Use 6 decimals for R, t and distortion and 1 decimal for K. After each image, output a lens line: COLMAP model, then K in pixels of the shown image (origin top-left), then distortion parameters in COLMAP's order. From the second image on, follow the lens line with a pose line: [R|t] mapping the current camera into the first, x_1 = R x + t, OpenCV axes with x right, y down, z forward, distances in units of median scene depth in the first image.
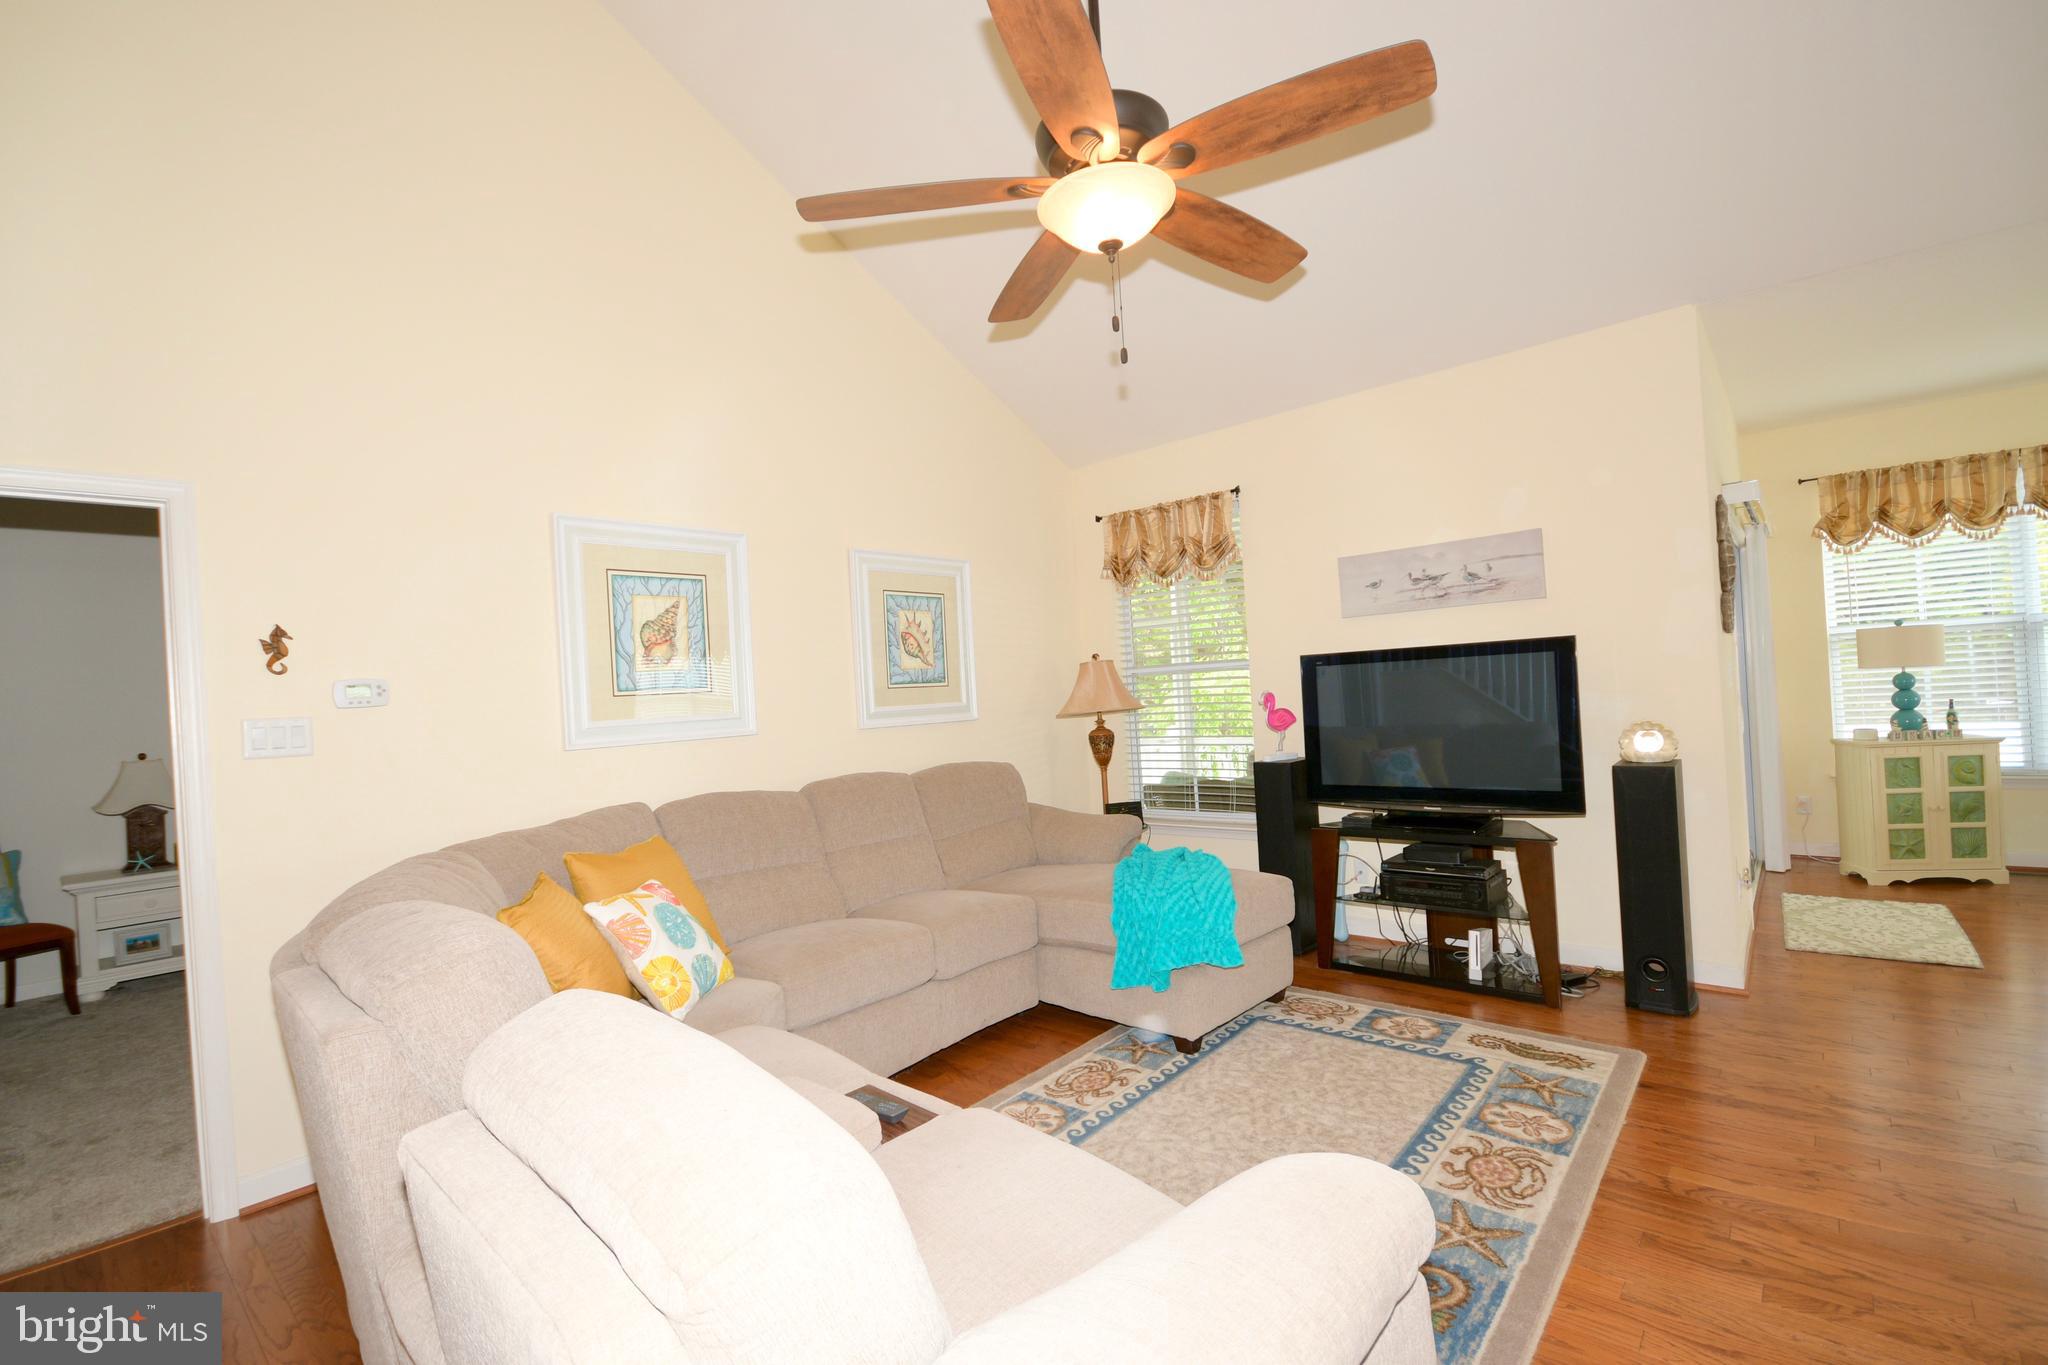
lens RADIAL K [[894.7, 0, 1026.0], [0, 894.7, 688.8], [0, 0, 1]] dist [0.010620, -0.014999]
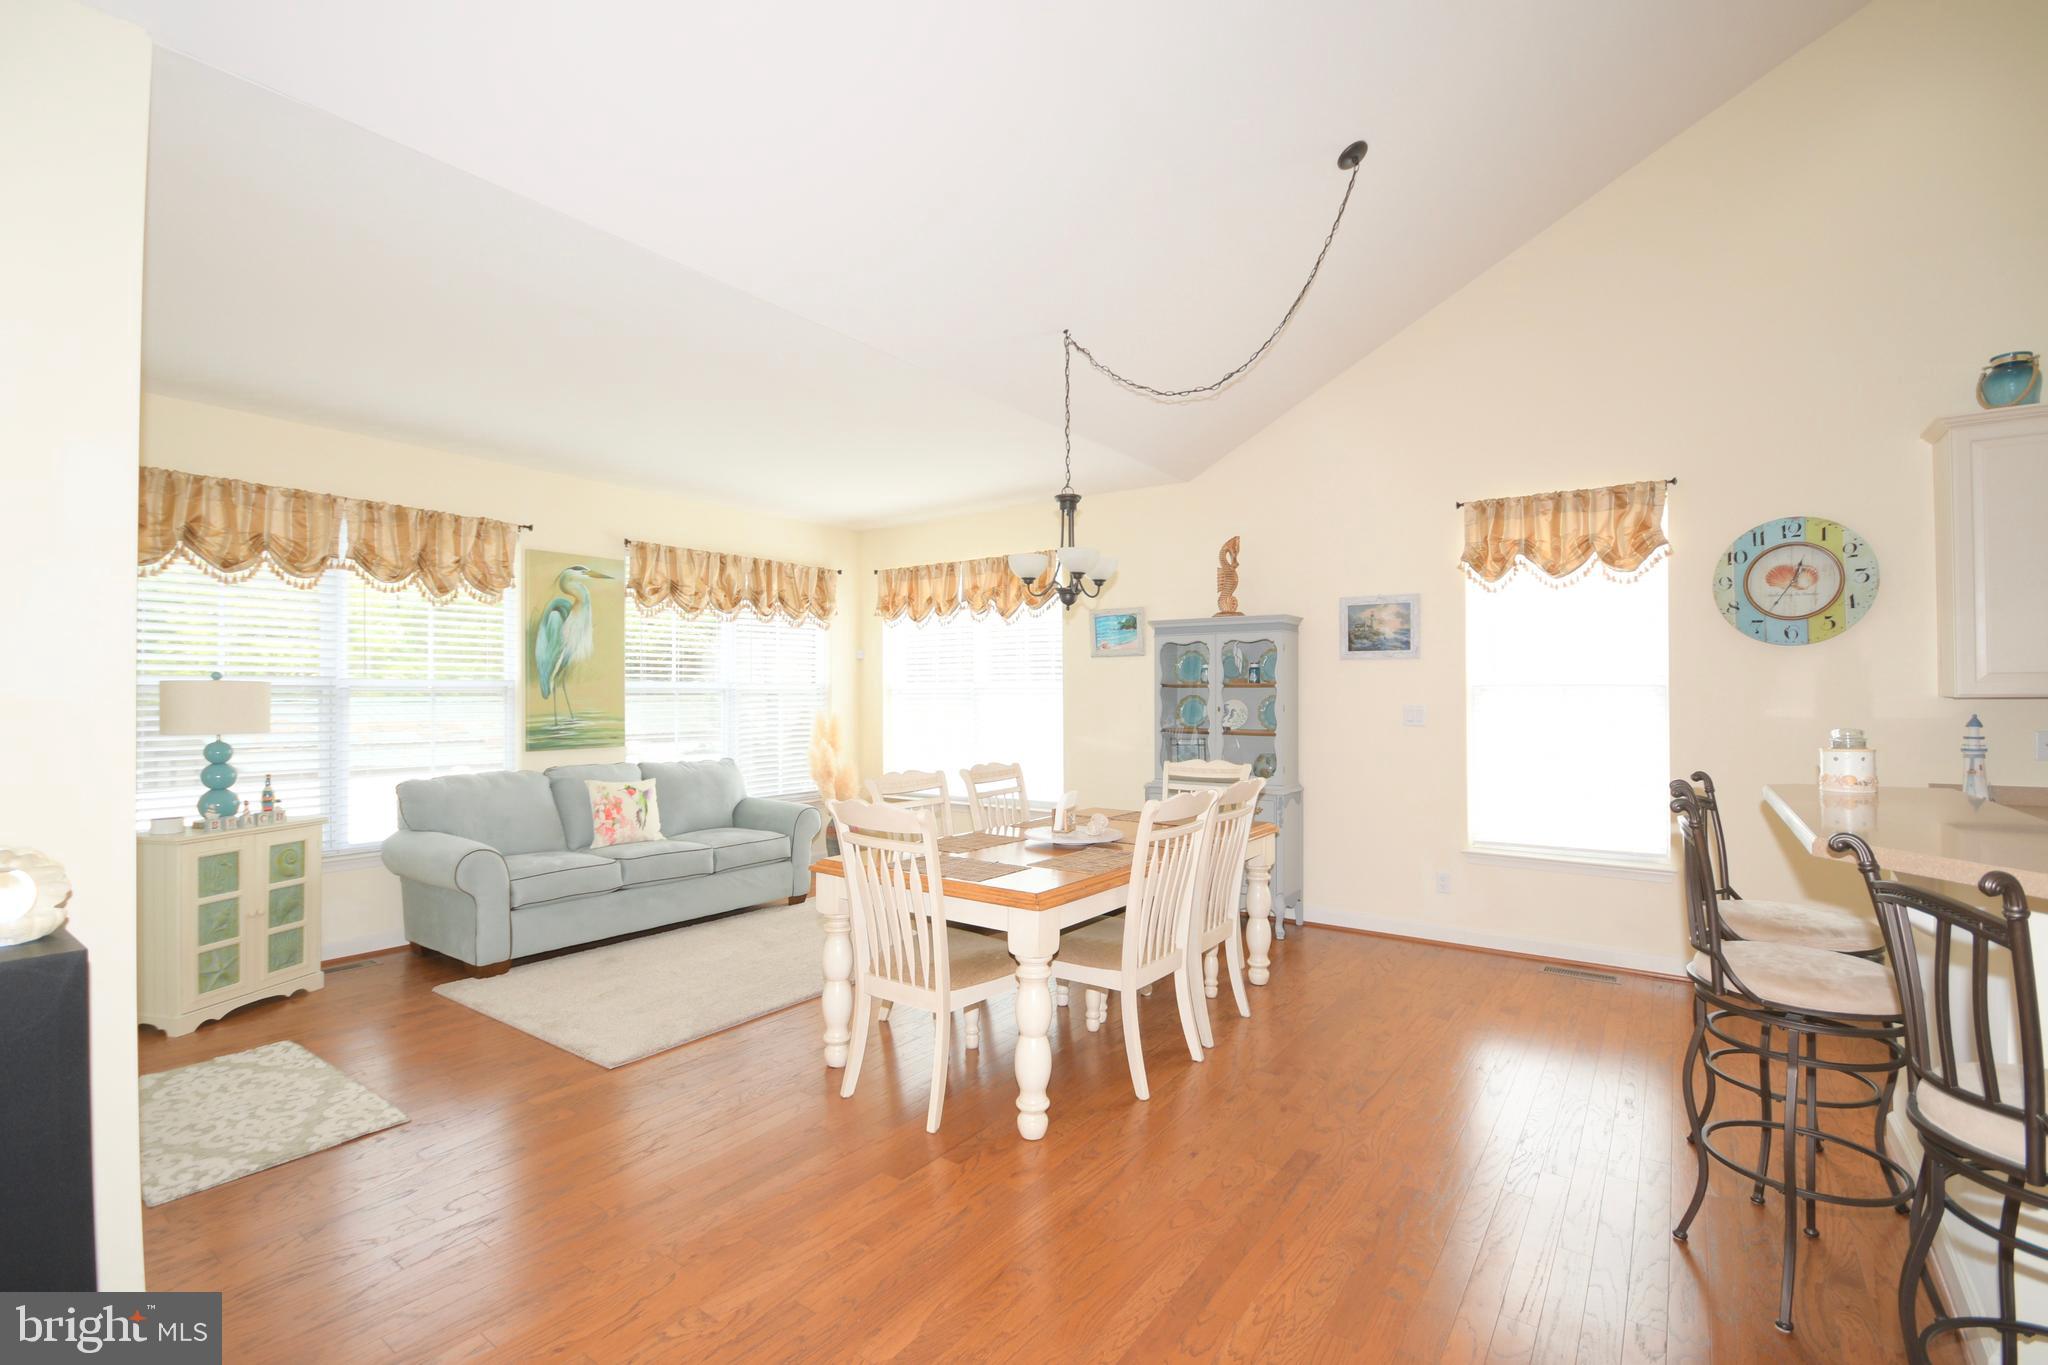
lens RADIAL K [[894.7, 0, 1026.0], [0, 894.7, 688.8], [0, 0, 1]] dist [0.010620, -0.014999]
pose [[-0.087019, 0.069754, 0.993762, 0.161905], [0.004875, 0.997564, -0.069594, -0.006683], [-0.996195, -0.001212, -0.087147, 0.390283]]
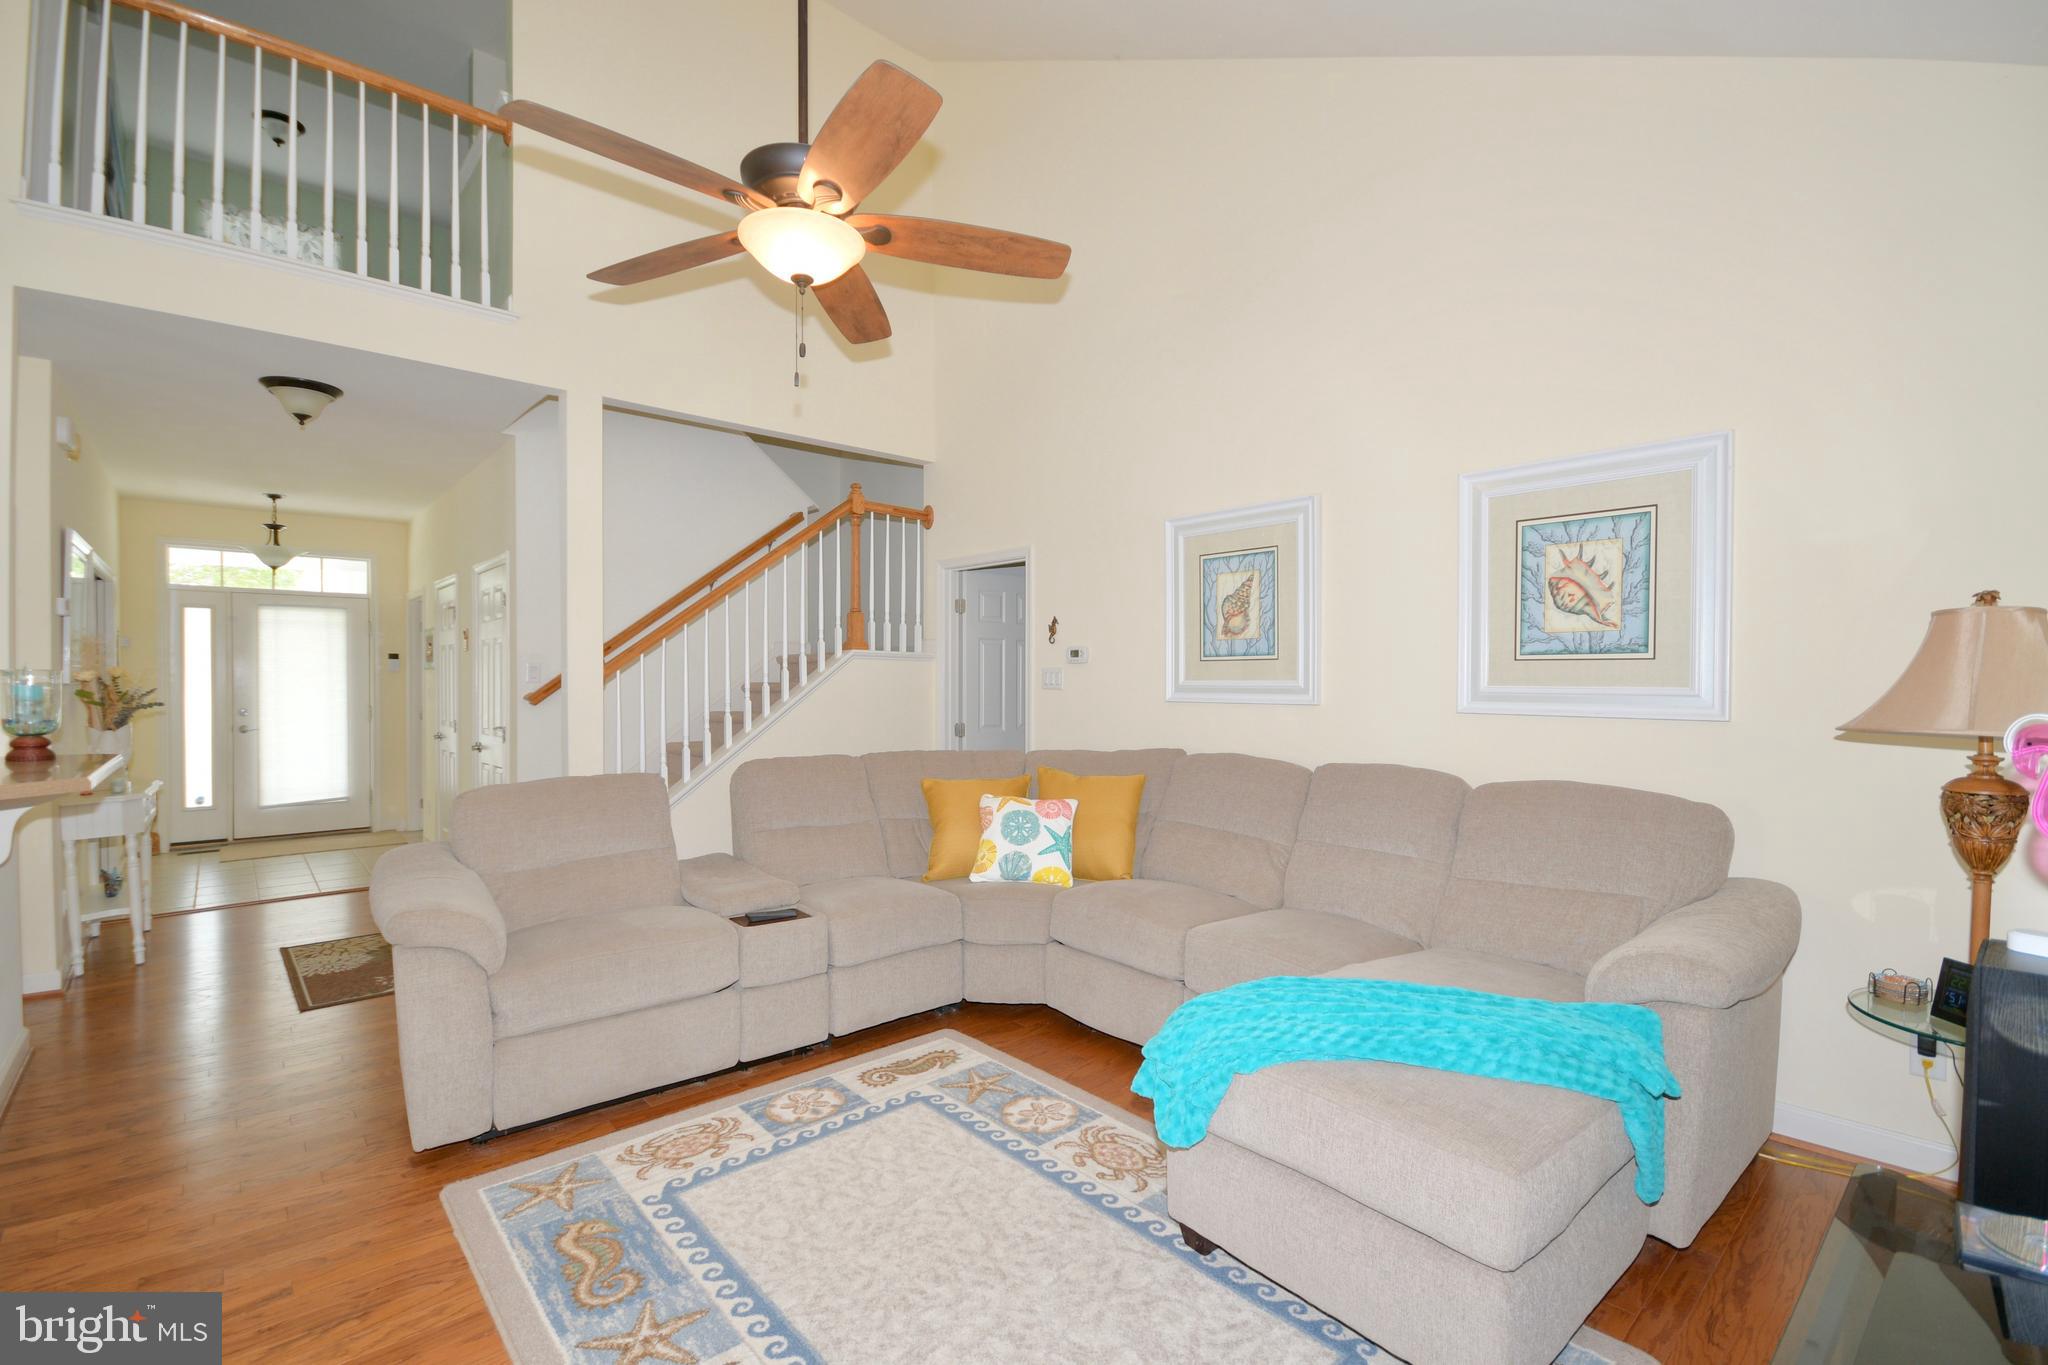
lens RADIAL K [[898.7, 0, 1025.7], [0, 898.7, 687.4], [0, 0, 1]] dist [-0.006797, -0.000451]
pose [[-0.119544, 0.068869, -0.990437, 0.553625], [0.011061, 0.997622, 0.068033, -0.029418], [0.992767, -0.002822, -0.120022, 0.650324]]
